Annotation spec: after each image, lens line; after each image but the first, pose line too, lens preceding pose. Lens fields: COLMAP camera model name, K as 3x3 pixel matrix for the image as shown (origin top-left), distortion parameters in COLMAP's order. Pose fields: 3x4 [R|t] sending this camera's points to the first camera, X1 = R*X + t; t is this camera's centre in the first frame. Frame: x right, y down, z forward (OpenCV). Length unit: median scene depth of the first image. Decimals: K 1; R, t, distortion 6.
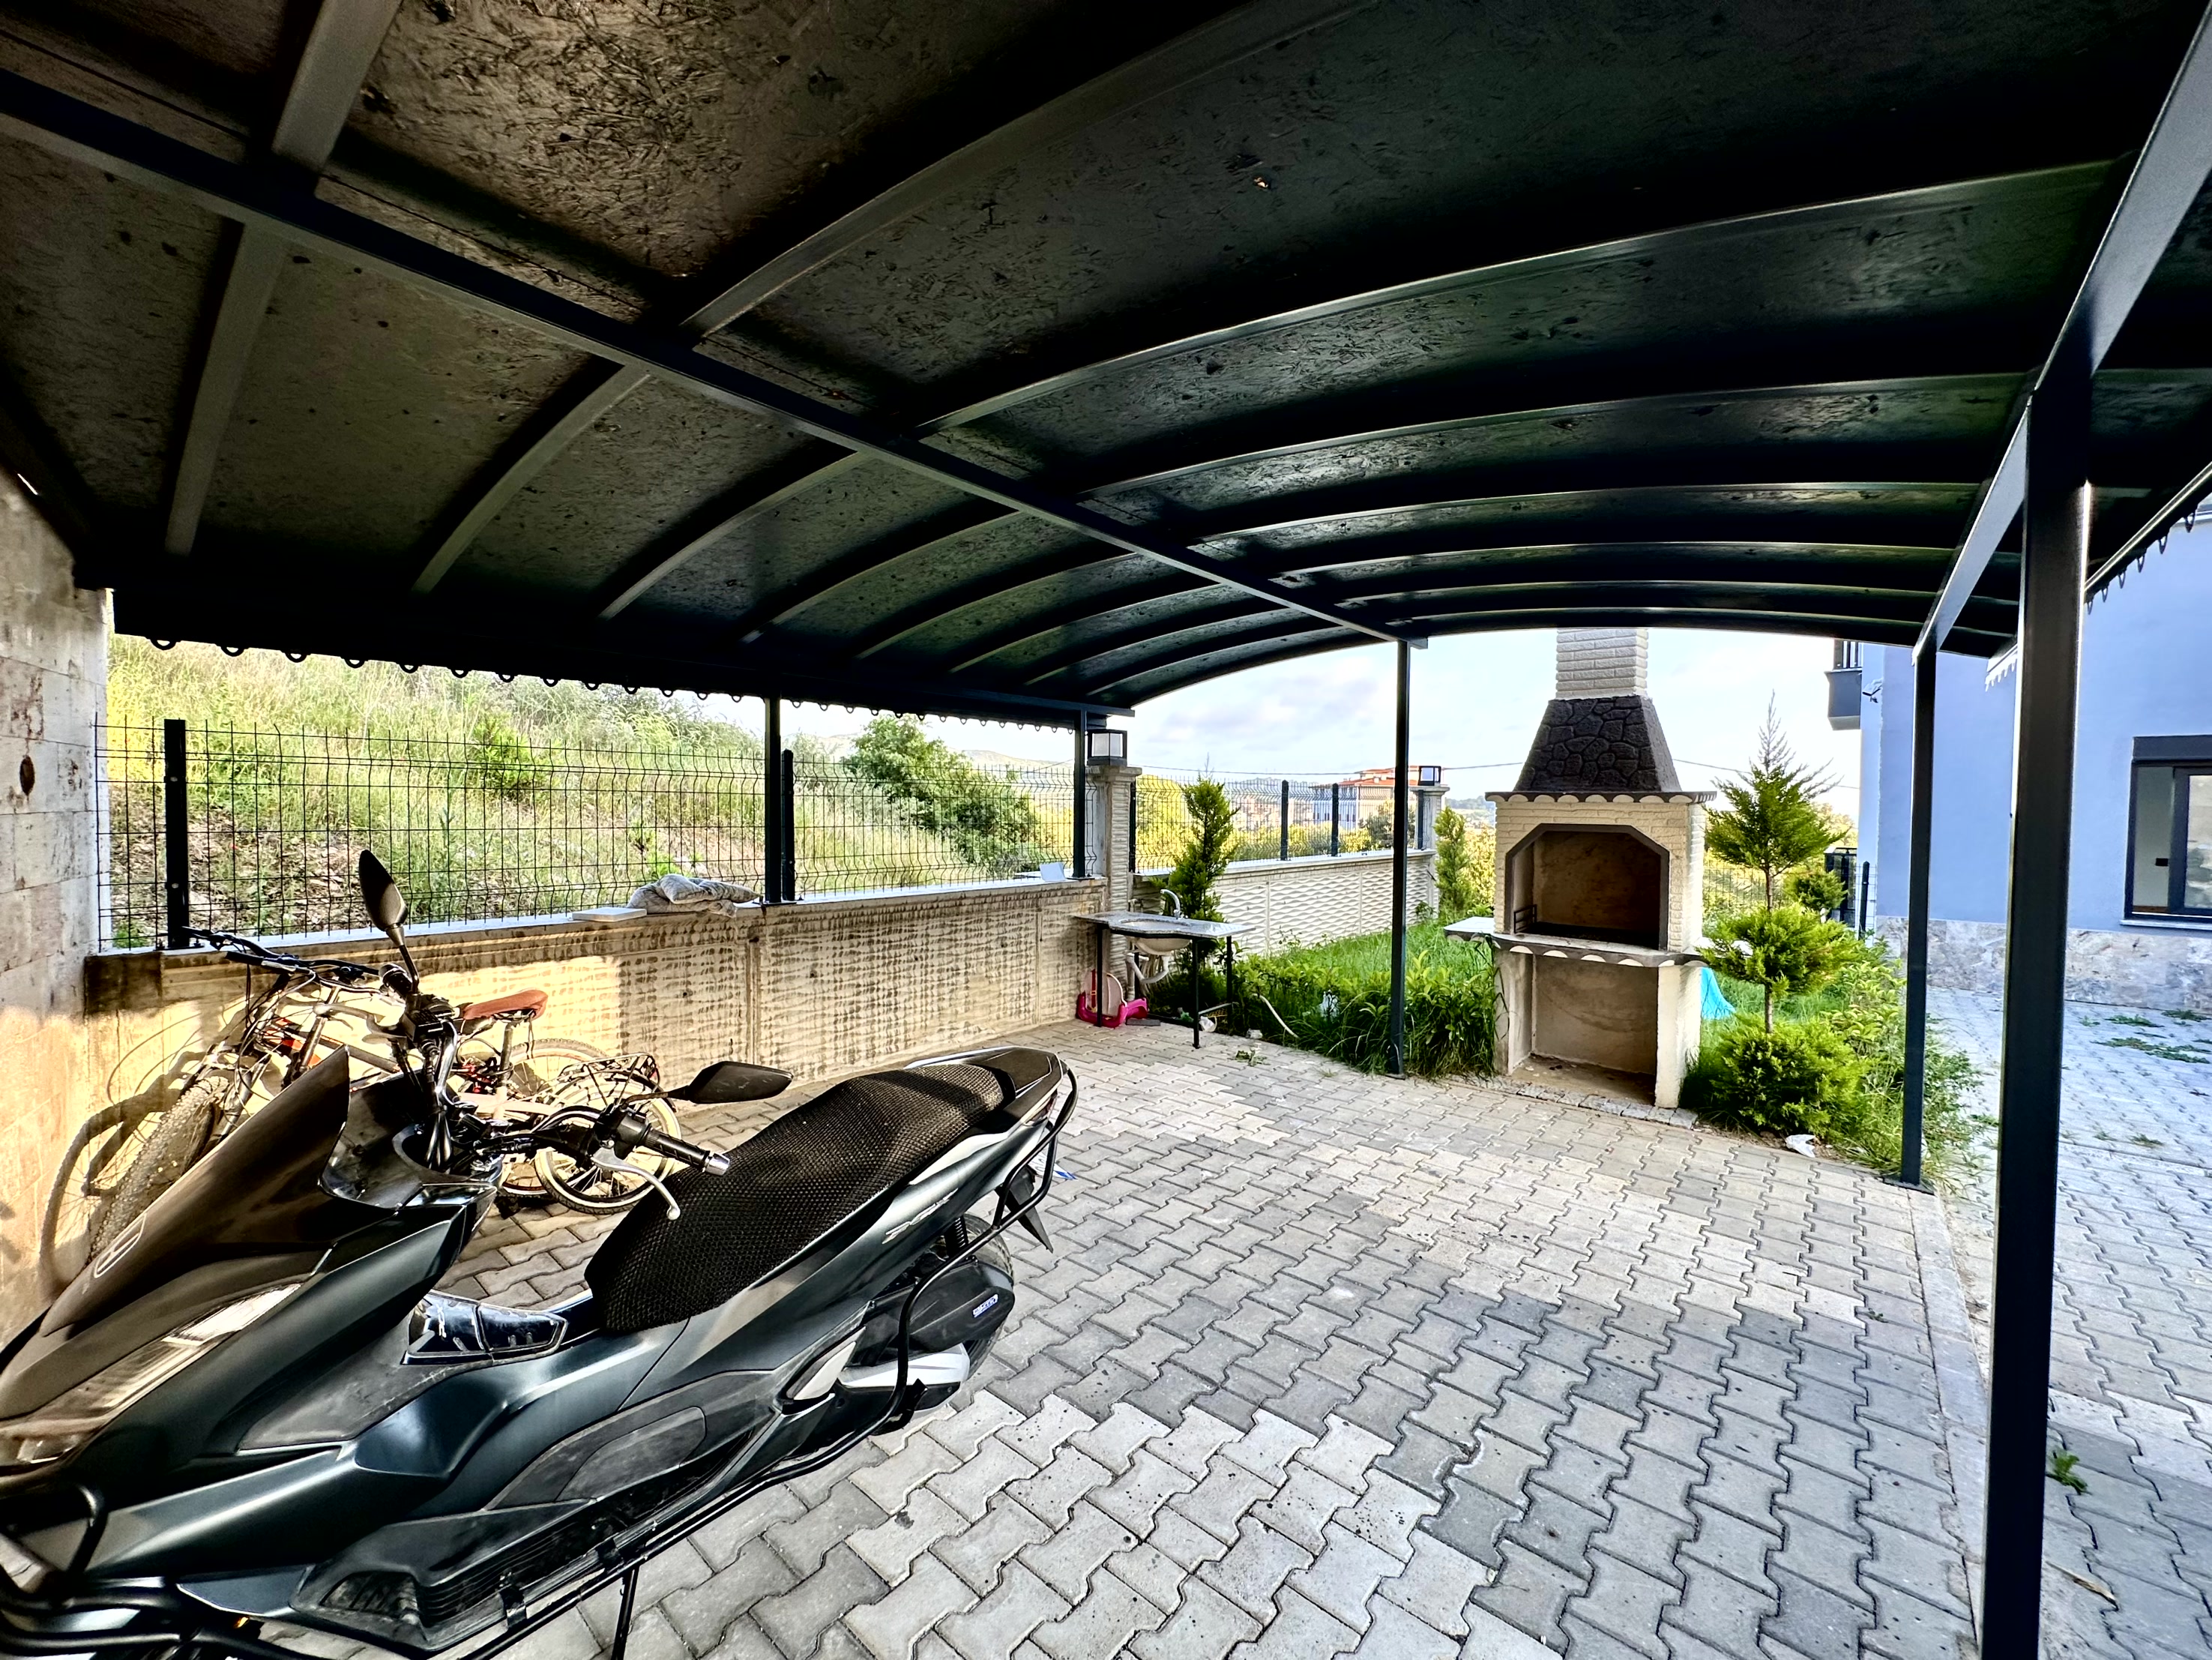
lens RADIAL K [[884.2, 0, 1108.9], [0, 884.2, 826.2], [0, 0, 1]] dist [-0.002916, 0.001750]
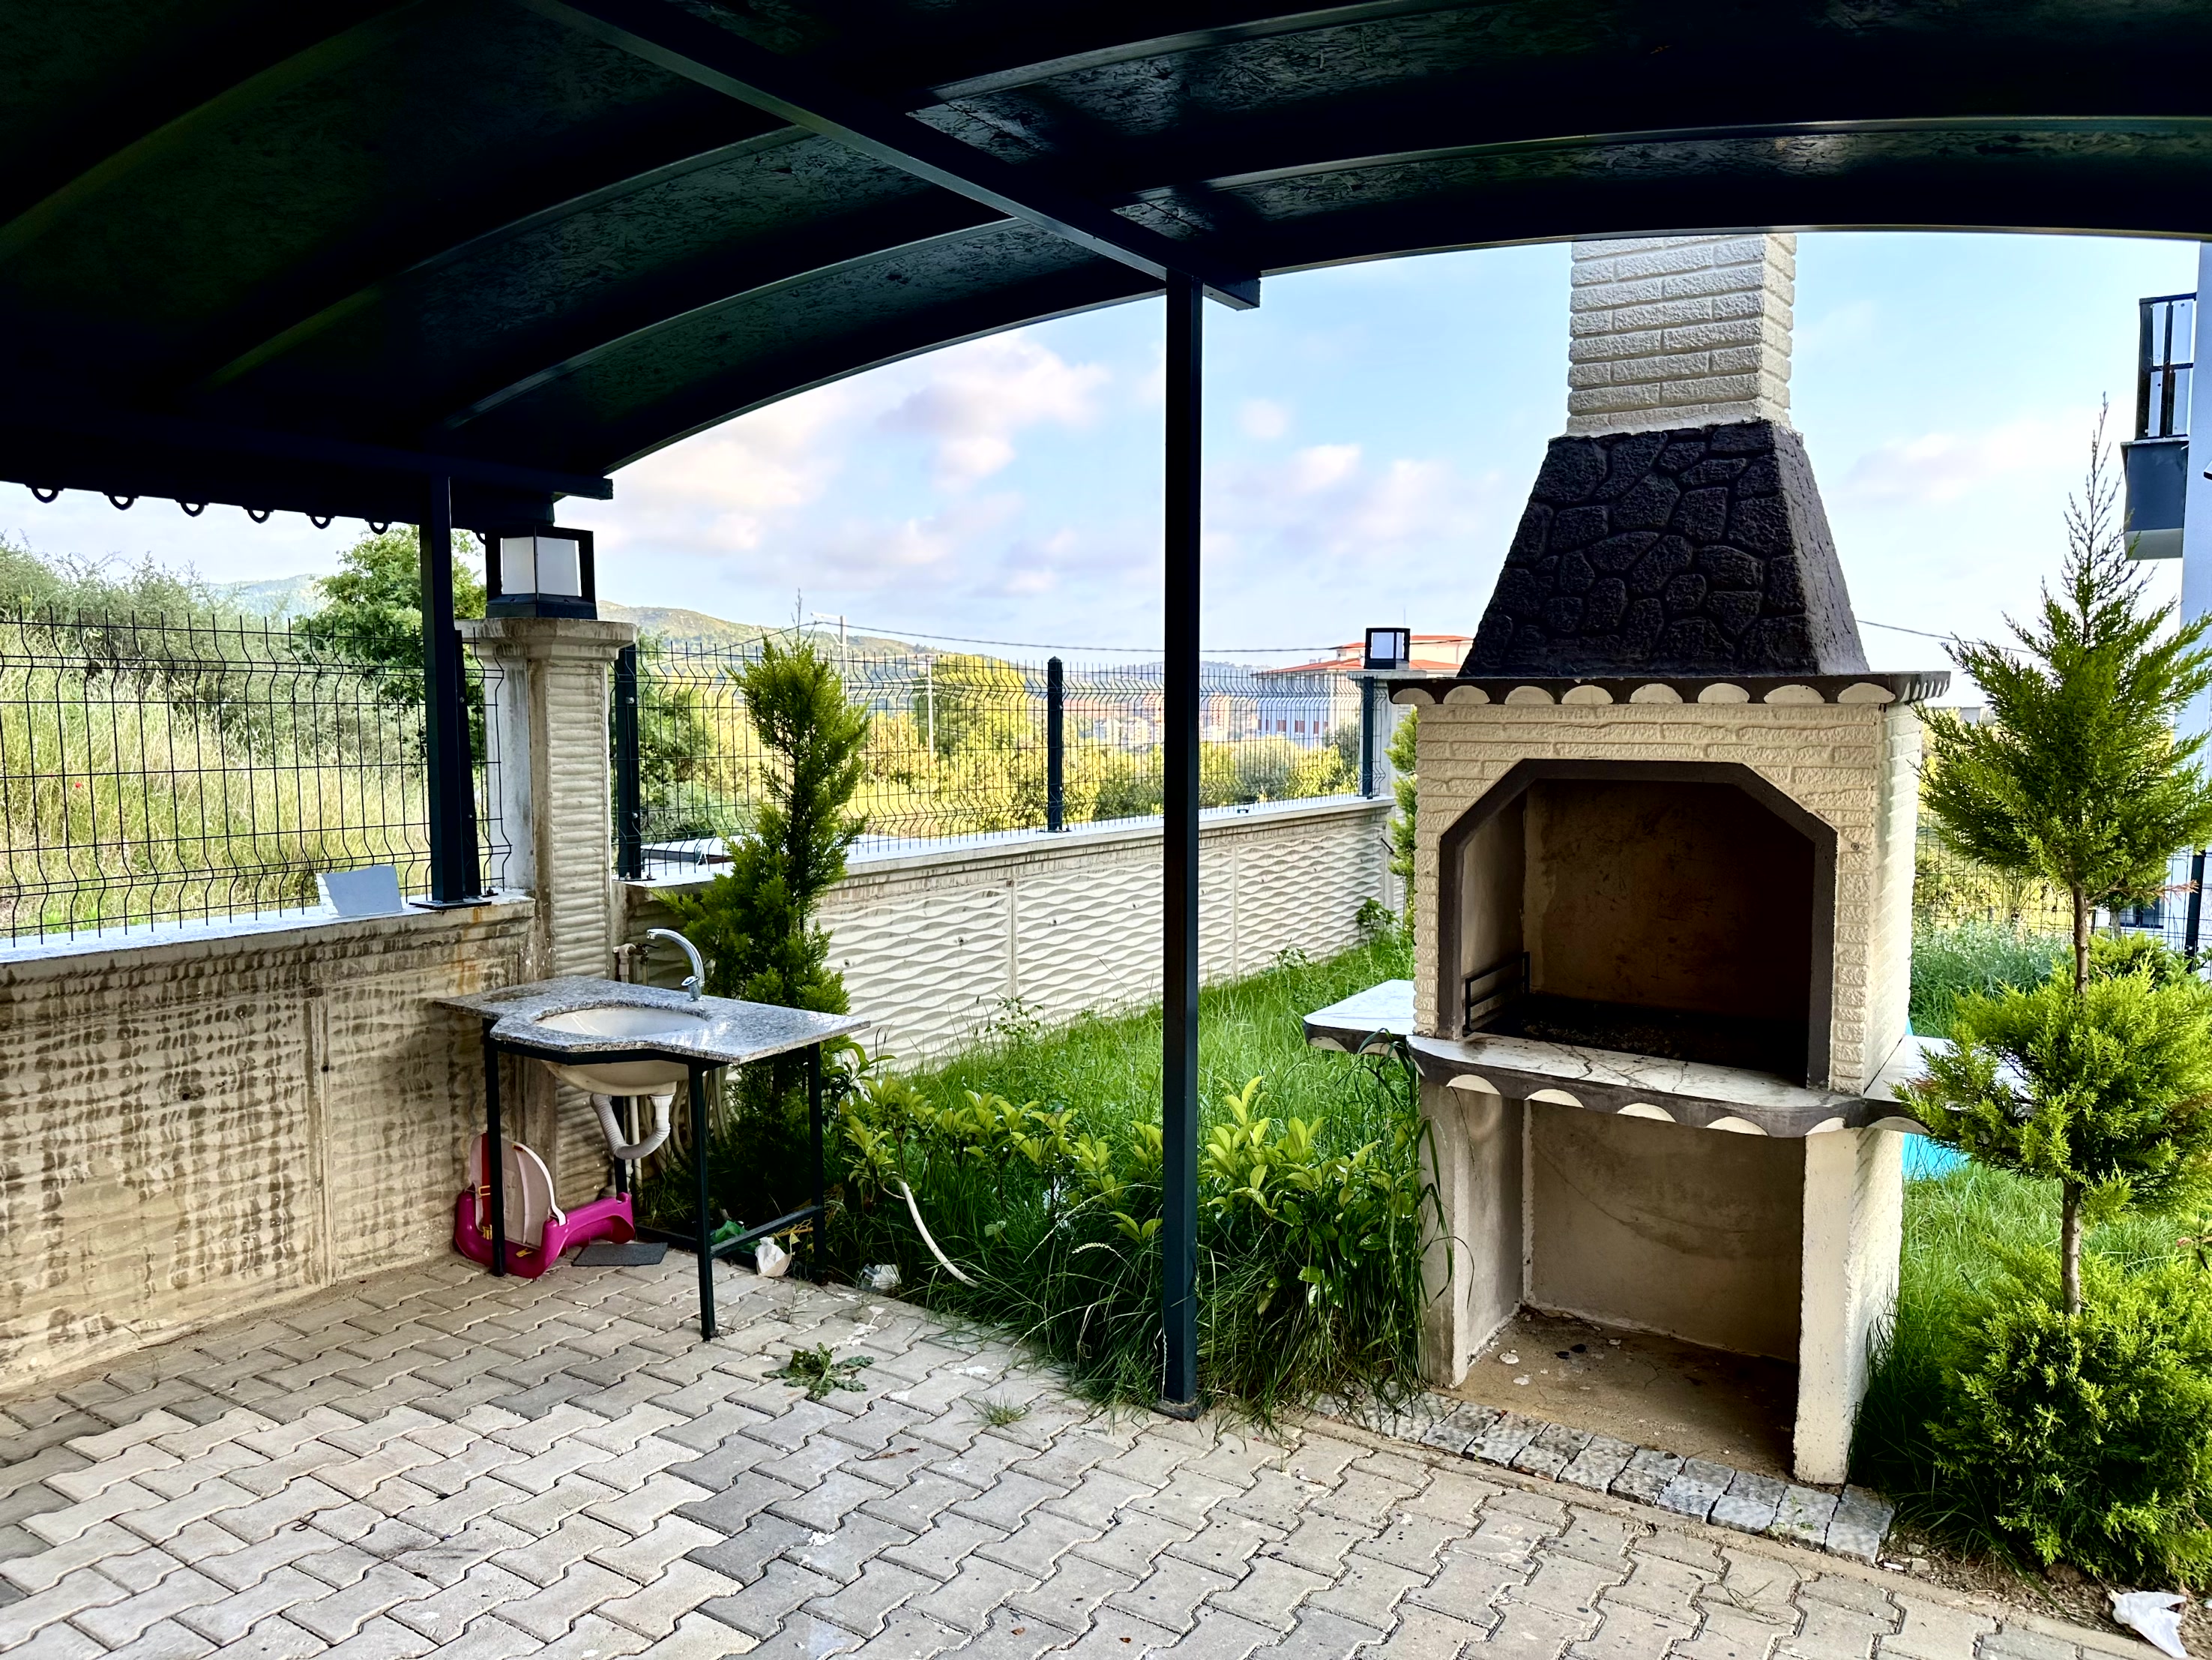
lens RADIAL K [[1546.0, 0, 1122.3], [0, 1546.0, 835.4], [0, 0, 1]] dist [0.070146, -0.084880]
pose [[0.990636, -0.019711, 0.135098, 0.211171], [0.011775, 0.998171, 0.059297, -0.011513], [-0.136020, -0.057151, 0.989056, 0.331253]]
